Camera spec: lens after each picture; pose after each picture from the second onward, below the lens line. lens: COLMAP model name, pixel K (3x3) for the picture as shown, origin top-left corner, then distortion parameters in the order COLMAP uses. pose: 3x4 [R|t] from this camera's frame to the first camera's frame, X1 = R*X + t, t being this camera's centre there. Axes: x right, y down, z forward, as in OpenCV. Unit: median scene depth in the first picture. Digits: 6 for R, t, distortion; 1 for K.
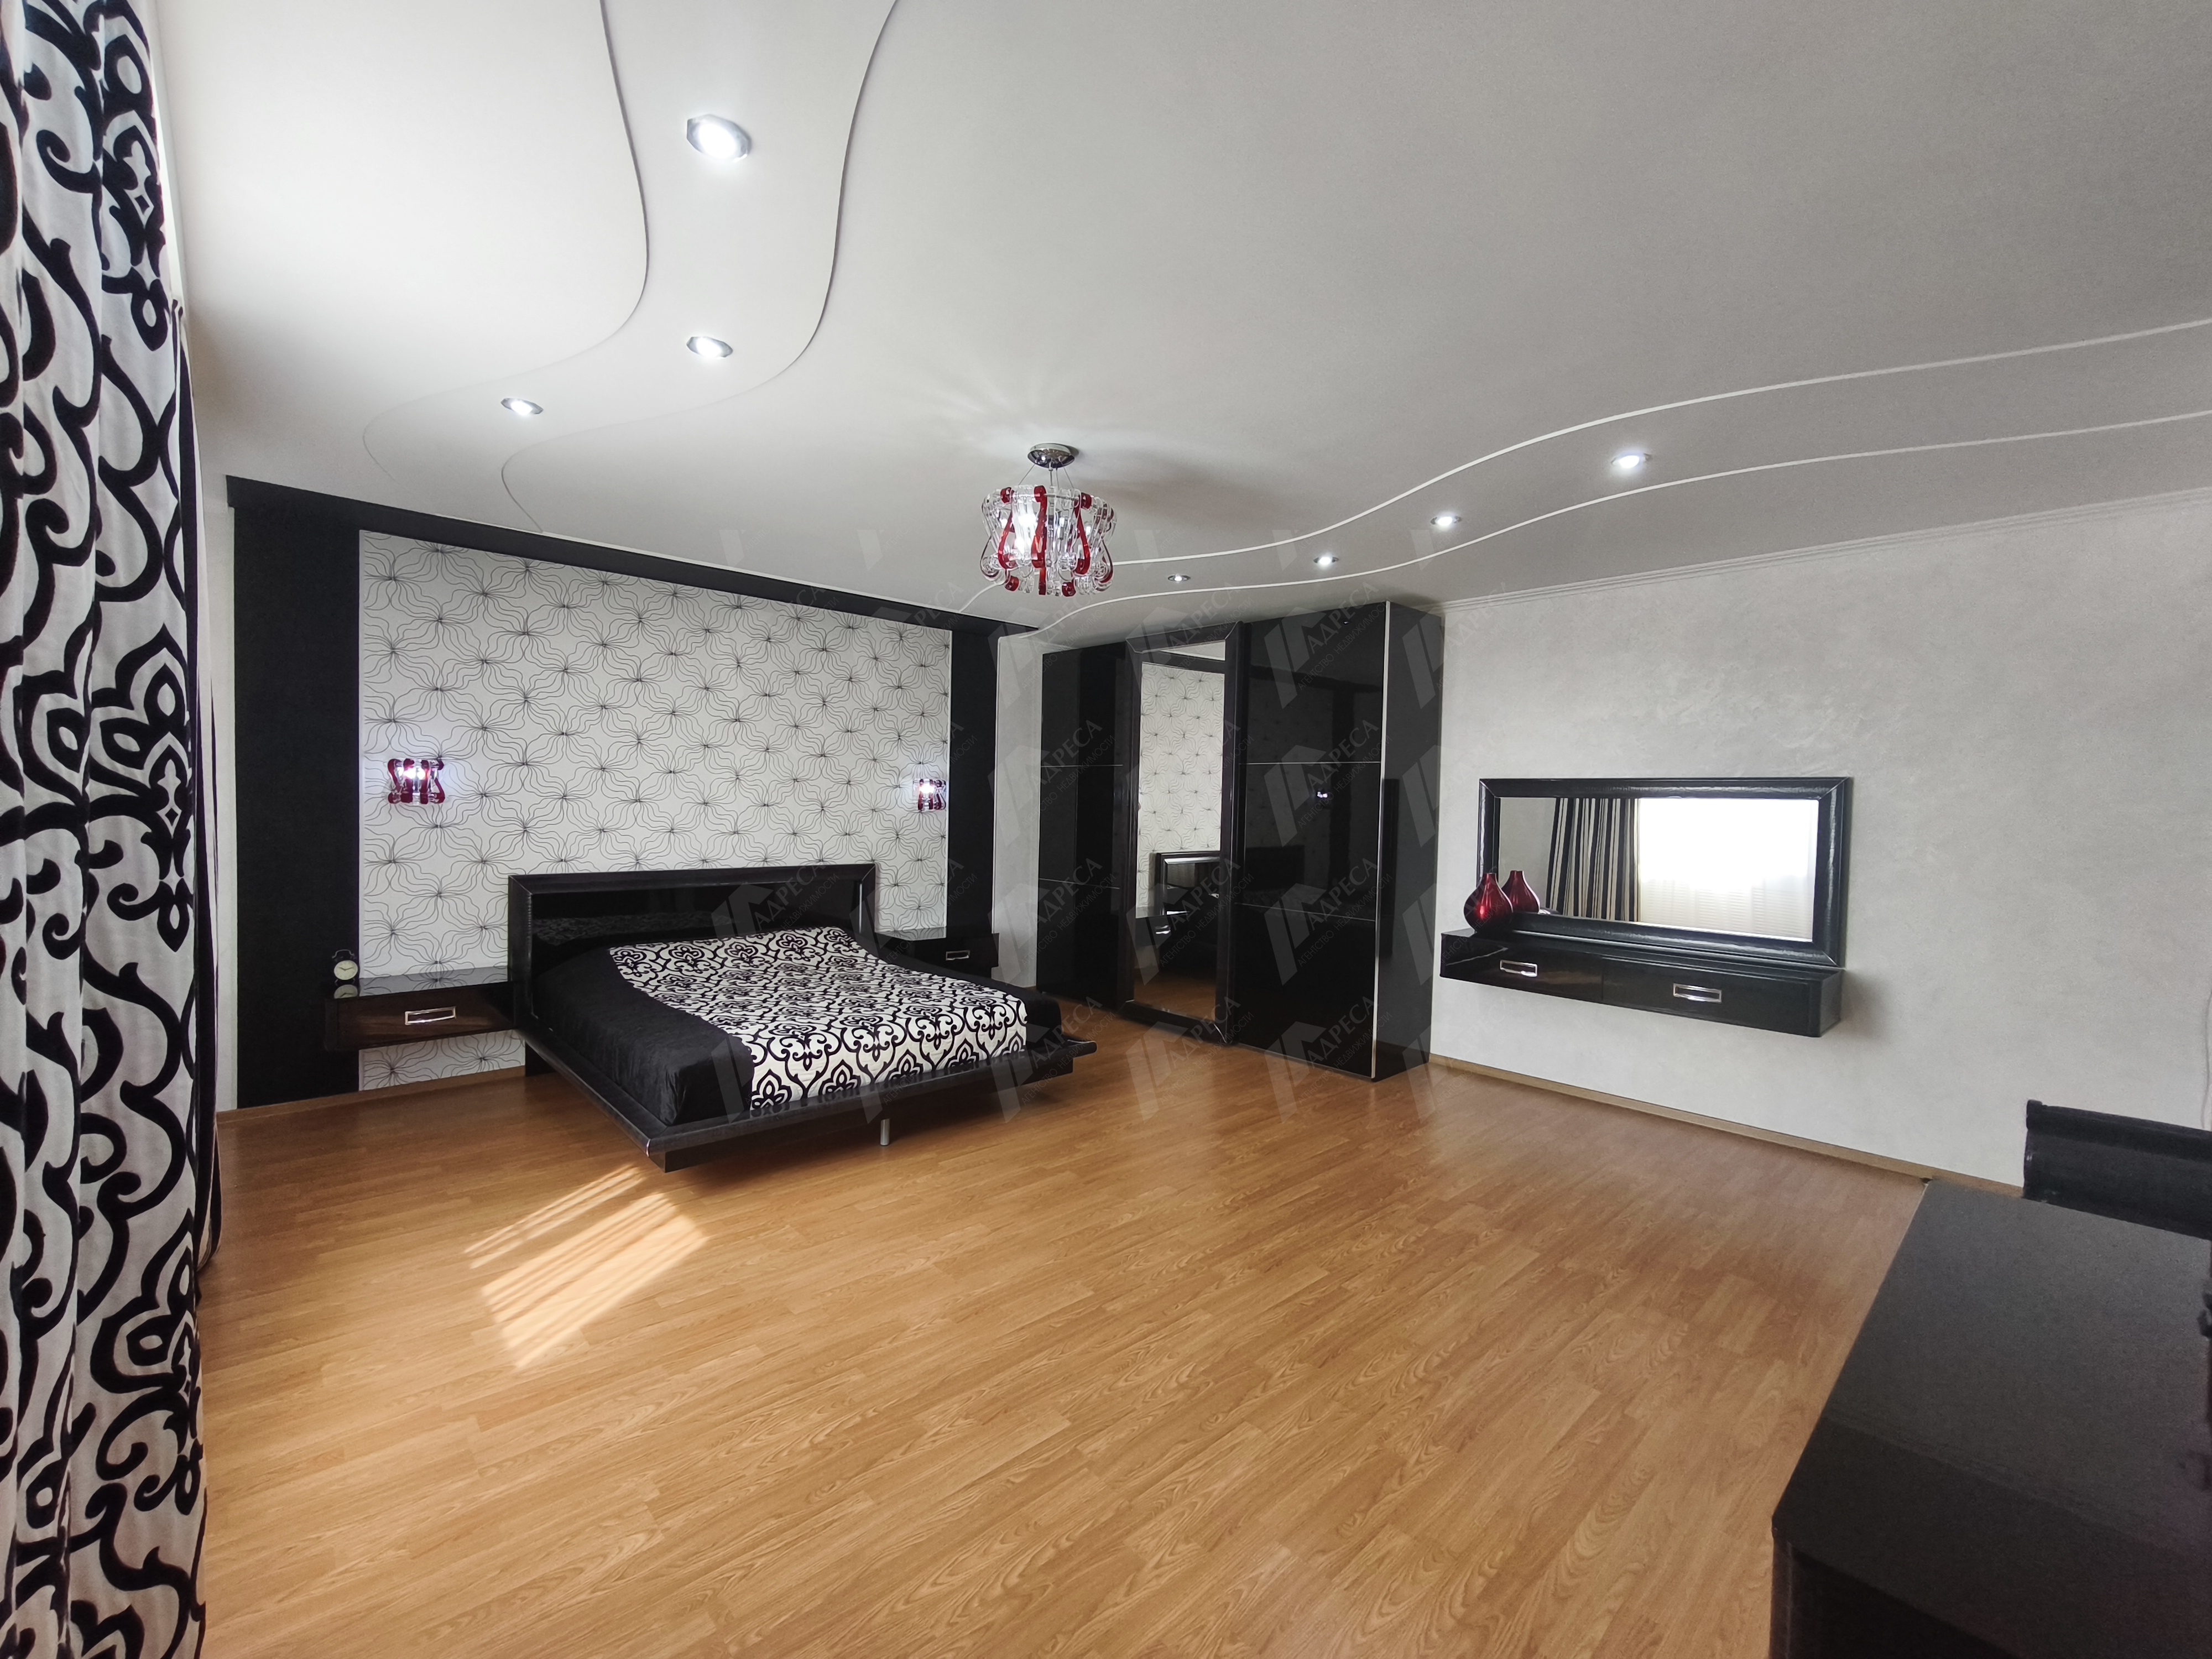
lens RADIAL K [[922.8, 0, 1108.4], [0, 922.8, 827.9], [0, 0, 1]] dist [-0.000598, -0.001855]
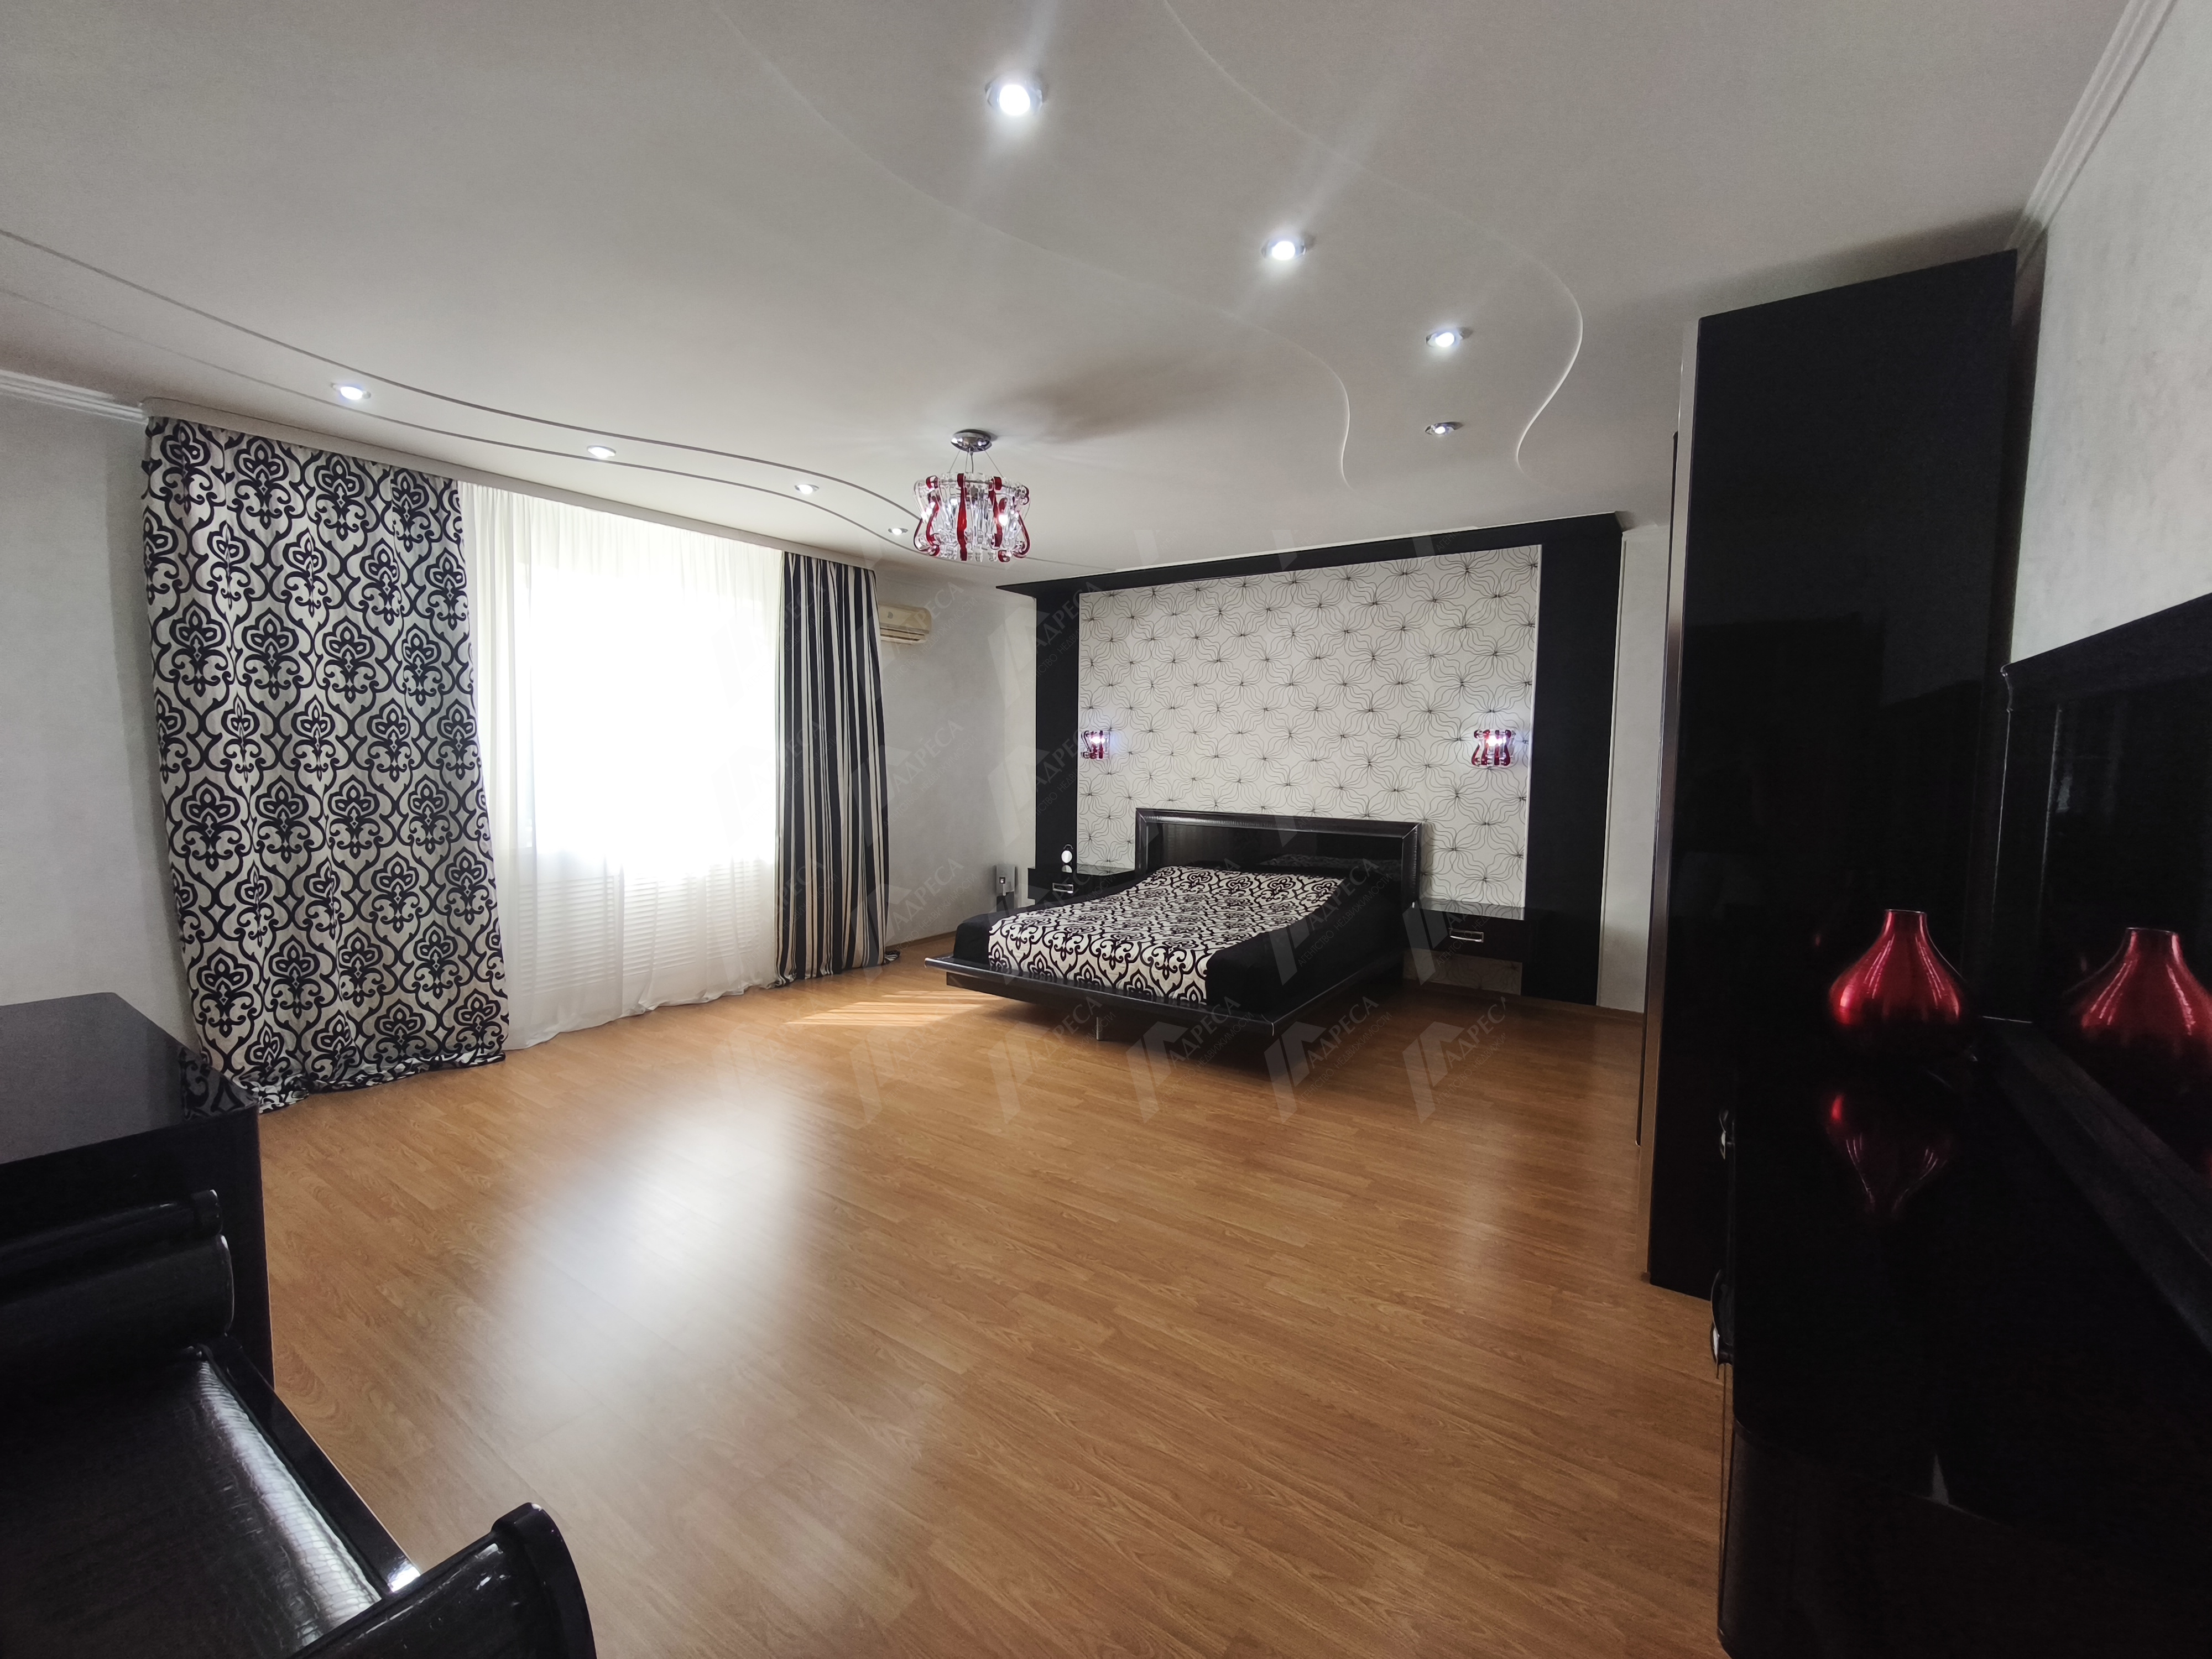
lens RADIAL K [[922.8, 0, 1107.5], [0, 922.8, 830.0], [0, 0, 1]] dist [-0.000598, -0.001855]
pose [[0.212847, 0.063124, -0.975044, 0.841554], [-0.034048, 0.997784, 0.057164, 0.005060], [0.976492, 0.021031, 0.214525, 0.697044]]
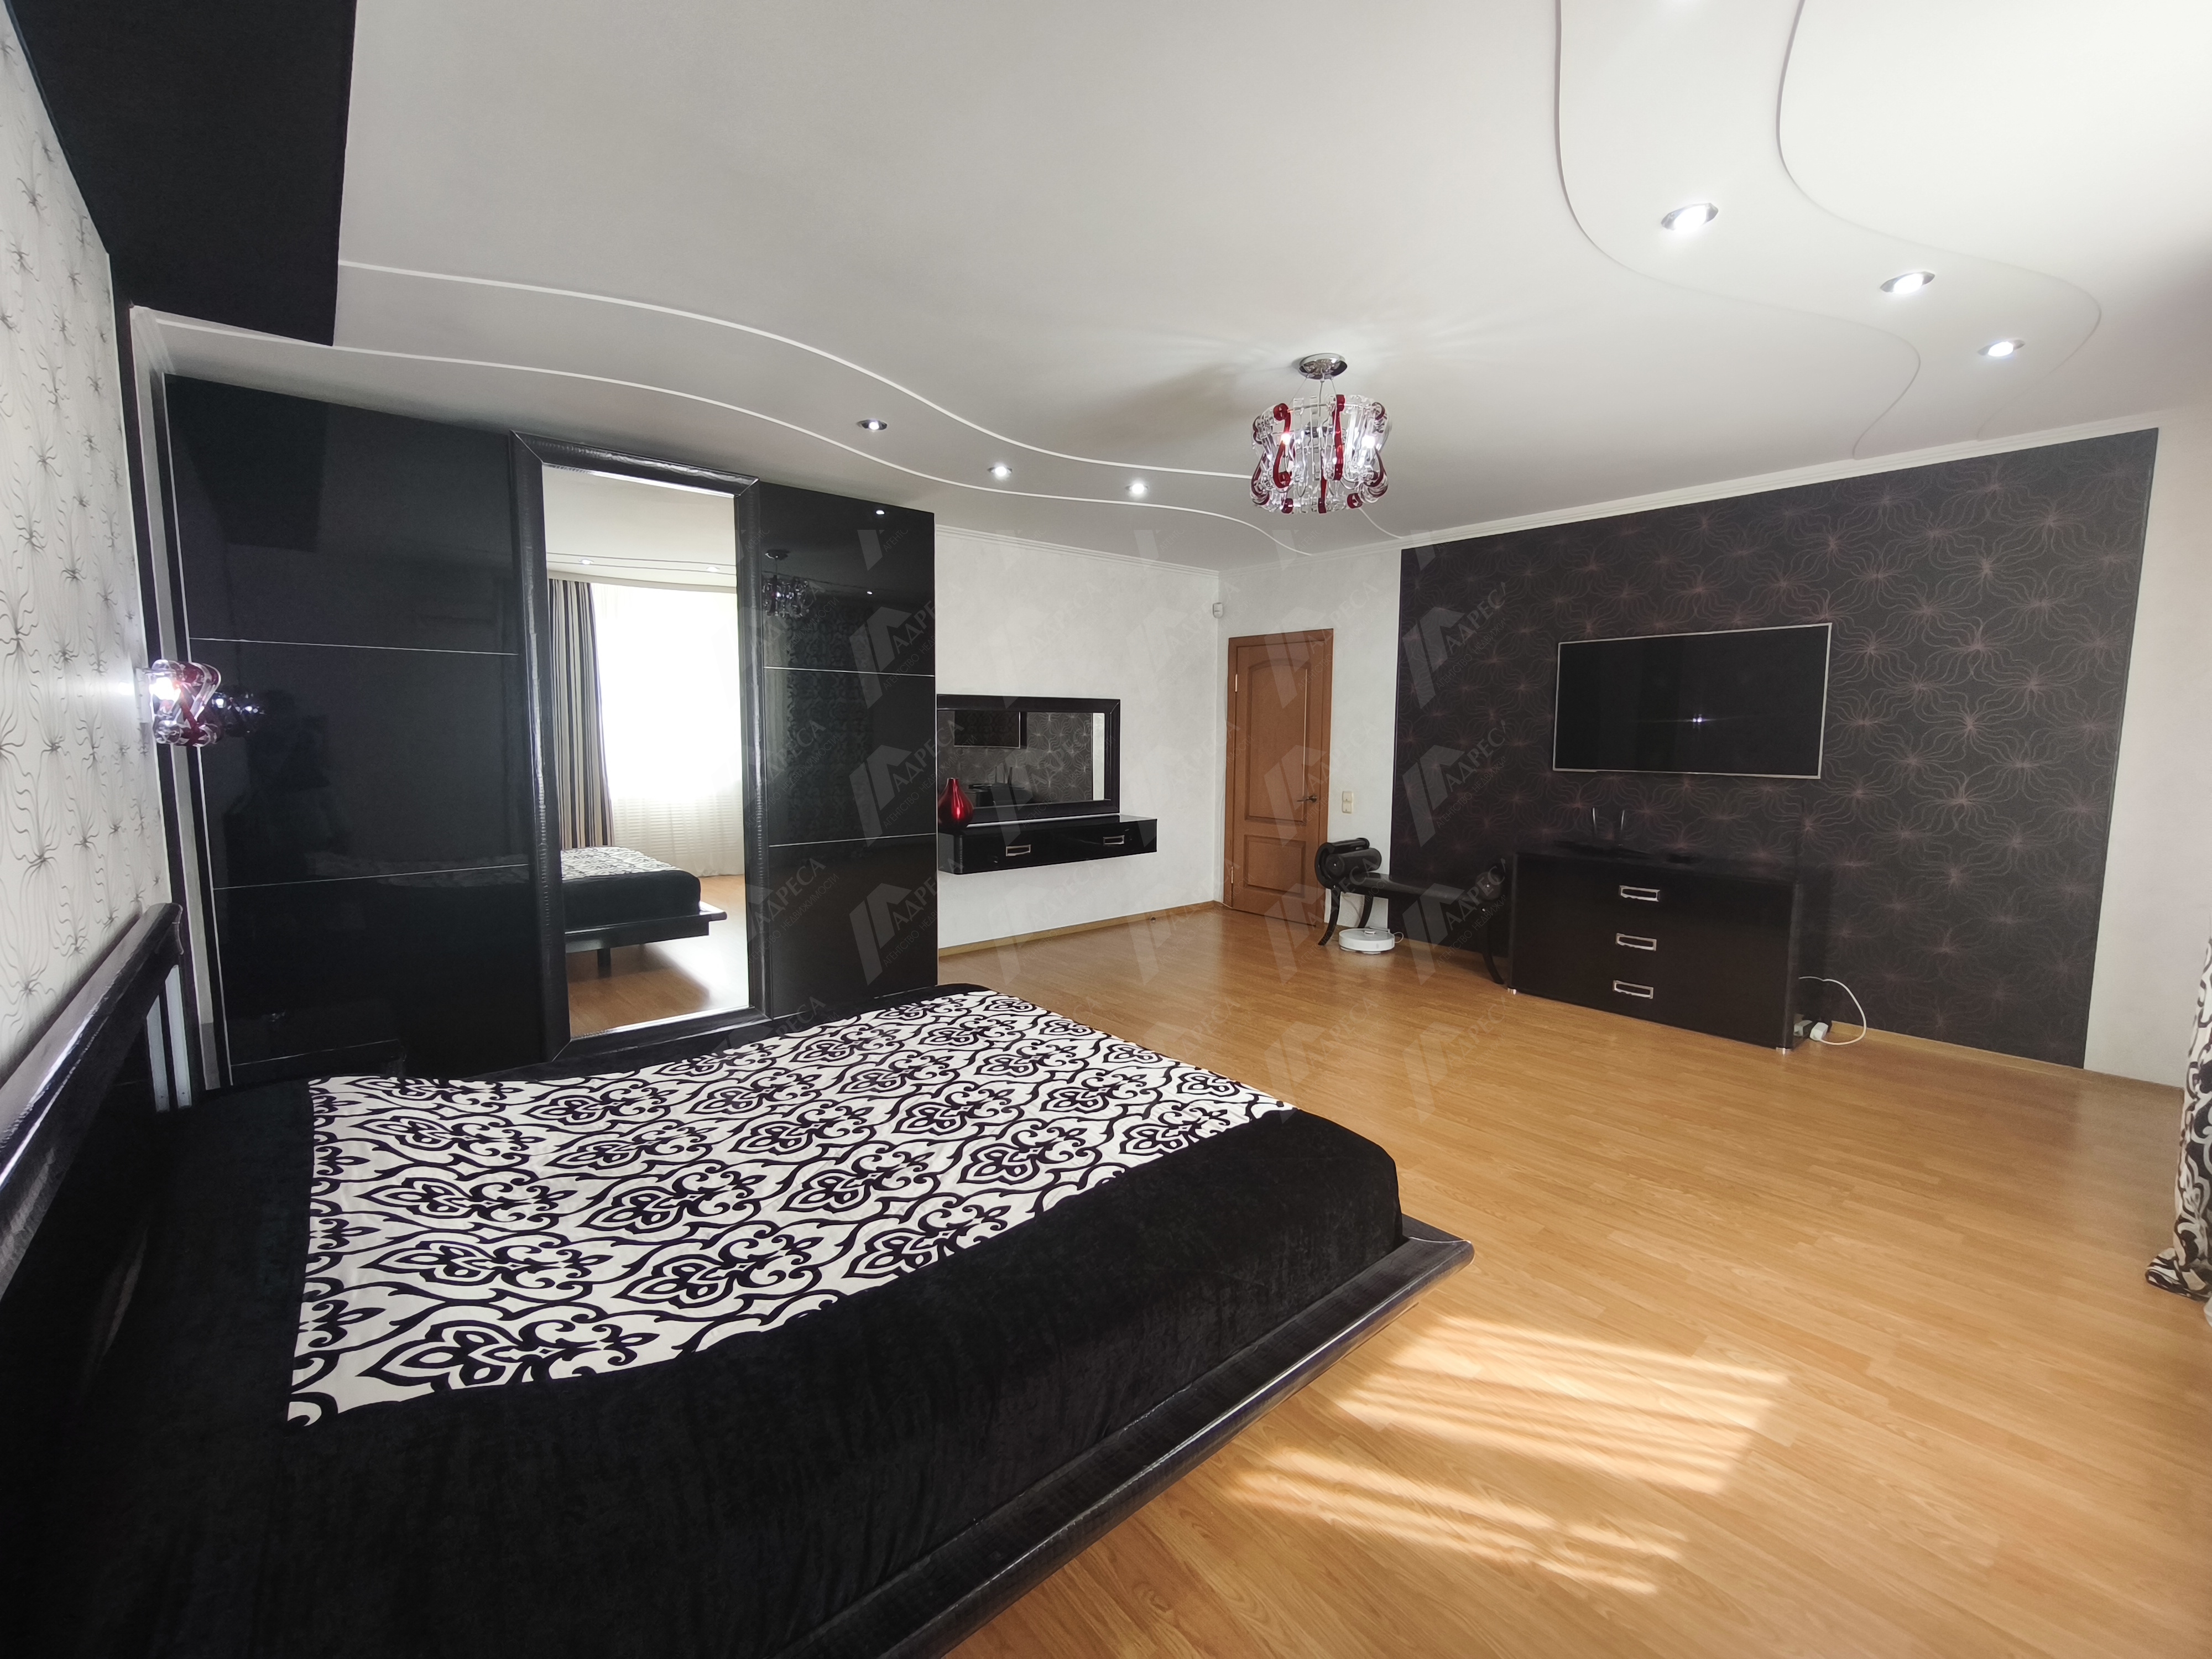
lens RADIAL K [[922.8, 0, 1106.8], [0, 922.8, 819.6], [0, 0, 1]] dist [-0.000598, -0.001855]
pose [[0.040722, -0.122878, 0.991586, -0.823639], [0.023820, 0.992247, 0.121981, -0.036839], [-0.998887, 0.018652, 0.043334, 0.893710]]
